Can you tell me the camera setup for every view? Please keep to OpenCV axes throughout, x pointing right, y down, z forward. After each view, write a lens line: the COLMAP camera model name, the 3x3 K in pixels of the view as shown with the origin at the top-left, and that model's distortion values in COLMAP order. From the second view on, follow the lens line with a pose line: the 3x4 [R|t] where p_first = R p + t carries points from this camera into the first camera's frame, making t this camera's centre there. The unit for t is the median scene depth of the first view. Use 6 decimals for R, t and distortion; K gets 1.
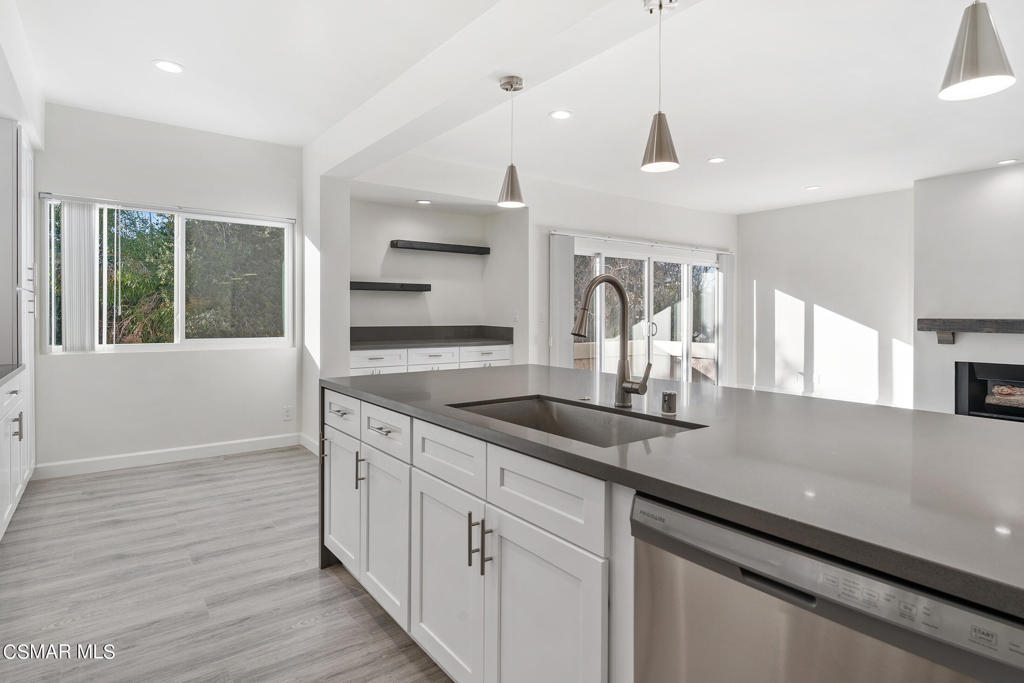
lens RADIAL K [[553.1, 0, 513.7], [0, 553.1, 315.7], [0, 0, 1]] dist [-0.000096, 0.001885]
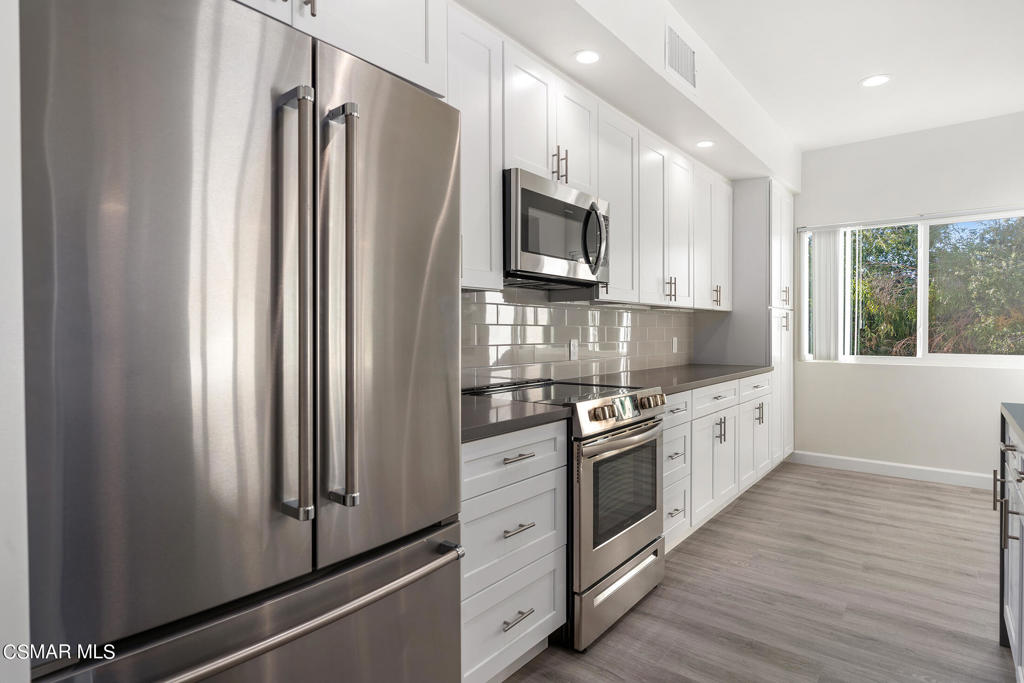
lens RADIAL K [[548.9, 0, 512.1], [0, 548.9, 334.6], [0, 0, 1]] dist [-0.000017, 0.001614]
pose [[0.251888, 0.003468, -0.967750, 0.147613], [-0.002070, 0.999993, 0.003045, 0.009506], [0.967754, 0.001236, 0.251893, 0.081817]]
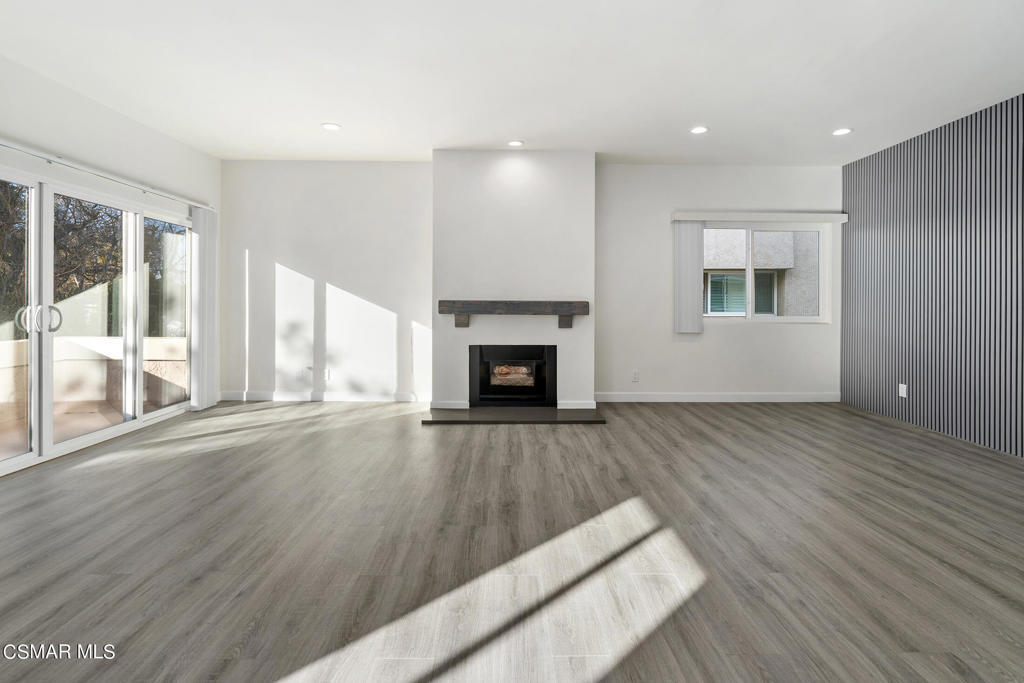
lens RADIAL K [[475.5, 0, 512.3], [0, 475.5, 306.9], [0, 0, 1]] dist [-0.003845, -0.000084]
pose [[0.590602, -0.002019, 0.806960, 0.254811], [-0.001666, 0.999992, 0.003721, 0.019182], [-0.806961, -0.003542, 0.590594, 0.649942]]
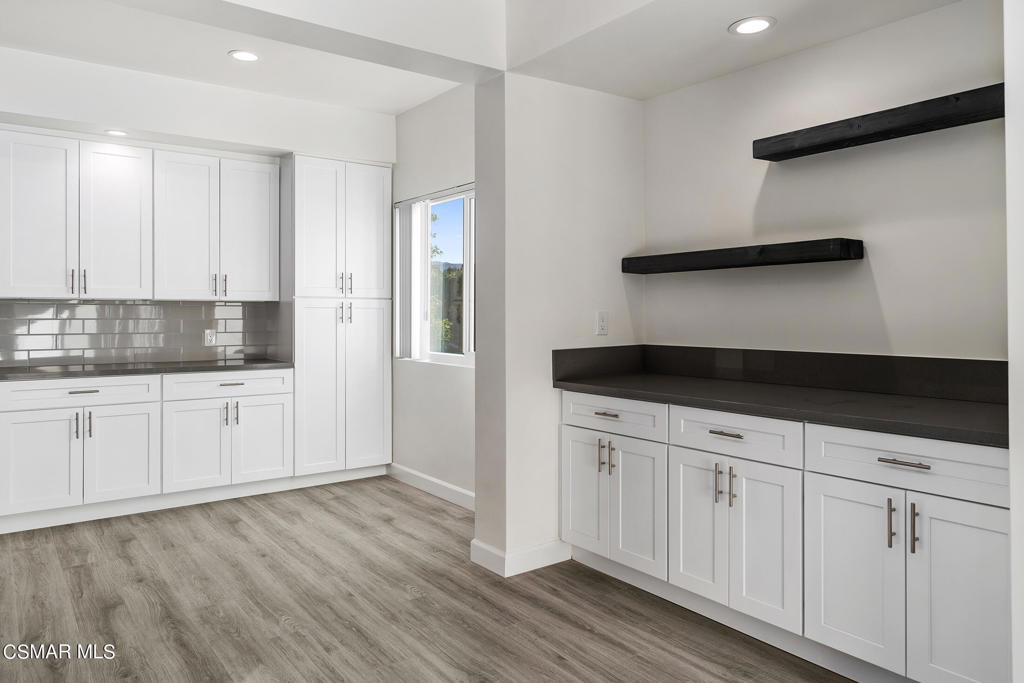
lens RADIAL K [[700.4, 0, 510.5], [0, 700.4, 313.2], [0, 0, 1]] dist [0.000097, 0.000232]
pose [[-0.012511, -0.007125, -0.999896, 0.442060], [-0.002610, 0.999971, -0.007093, -0.006095], [0.999918, 0.002521, -0.012530, 1.164474]]
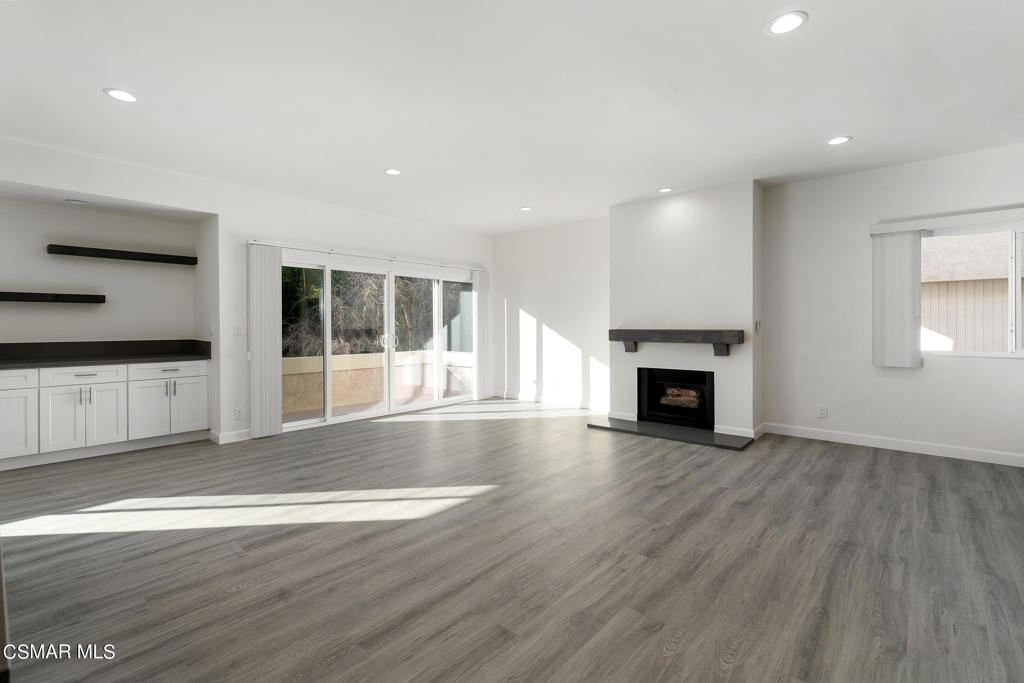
lens RADIAL K [[465.2, 0, 513.5], [0, 465.2, 325.3], [0, 0, 1]] dist [-0.003285, 0.001017]
pose [[0.979446, -0.004741, 0.201649, 0.515043], [0.005483, 0.999980, -0.003123, -0.002079], [-0.201630, 0.004164, 0.979453, 0.178605]]
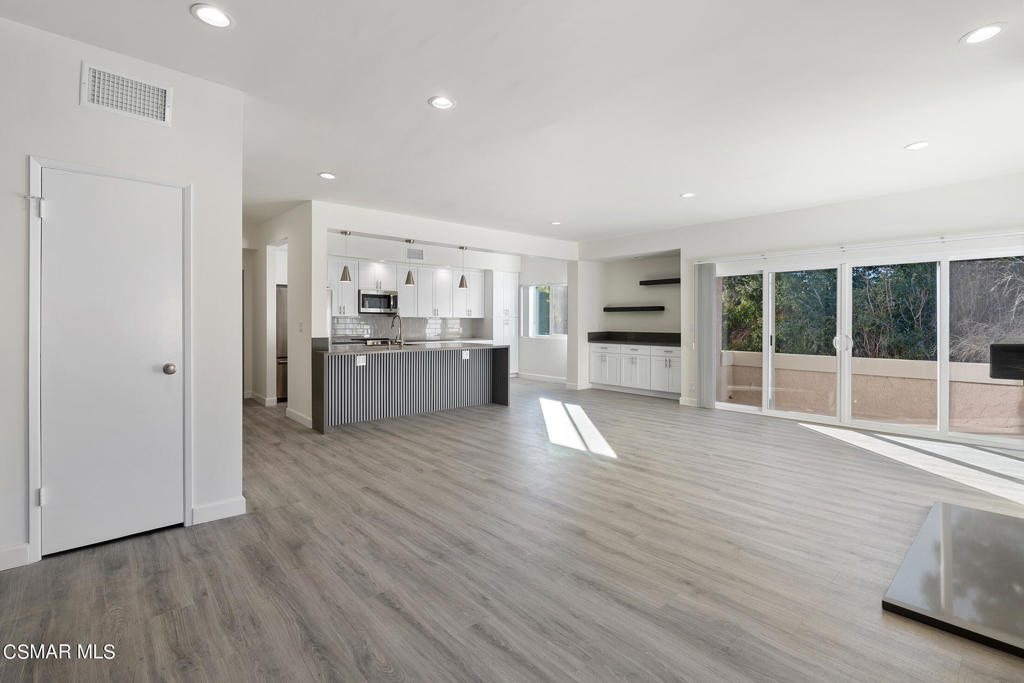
lens RADIAL K [[465.2, 0, 513.5], [0, 465.2, 325.3], [0, 0, 1]] dist [-0.003285, 0.001017]
pose [[0.088858, 0.003667, -0.996038, 1.664197], [-0.006081, 0.999977, 0.003139, -0.005333], [0.996026, 0.005778, 0.088879, 0.687469]]
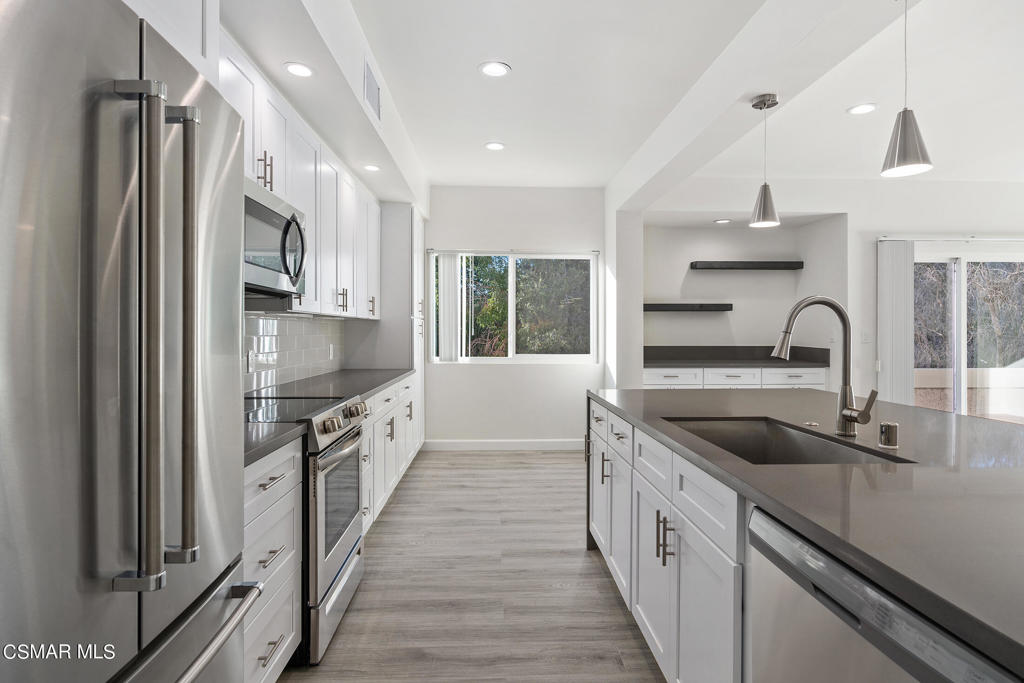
lens RADIAL K [[548.9, 0, 512.1], [0, 548.9, 334.6], [0, 0, 1]] dist [-0.000017, 0.001614]
pose [[0.824680, 0.000380, -0.565599, 0.116465], [-0.000018, 1.000000, 0.000645, -0.003248], [0.565599, -0.000522, 0.824680, -0.039443]]
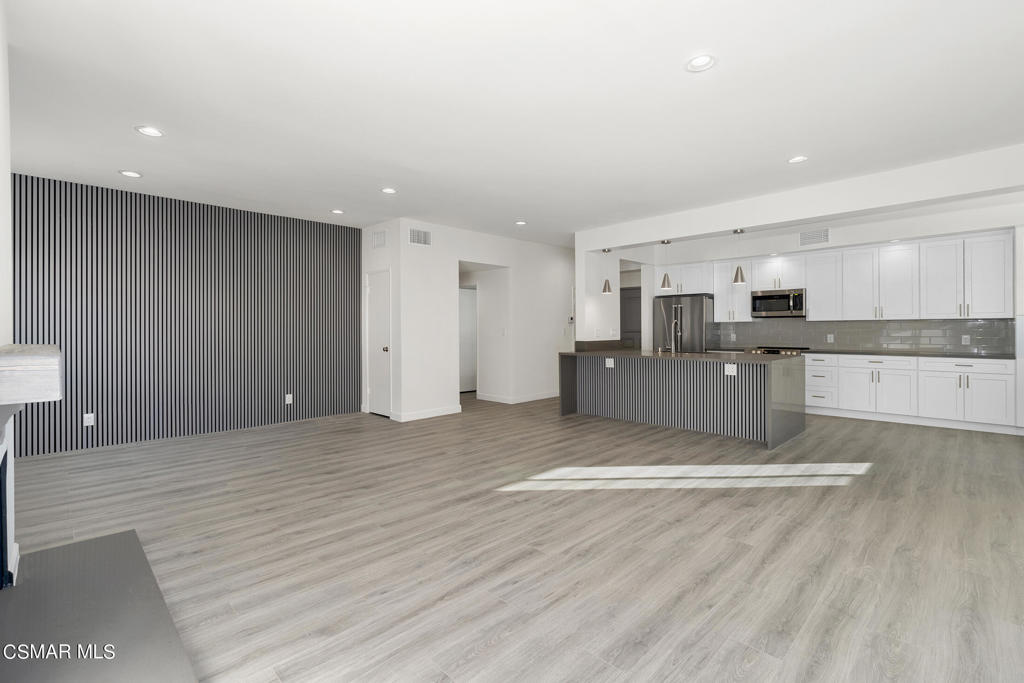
lens RADIAL K [[465.2, 0, 513.5], [0, 465.2, 325.3], [0, 0, 1]] dist [-0.003285, 0.001017]
pose [[-0.990477, 0.000660, -0.137678, 0.787927], [0.001469, 0.999982, -0.005771, -0.009288], [0.137671, -0.005918, -0.990460, 1.830242]]
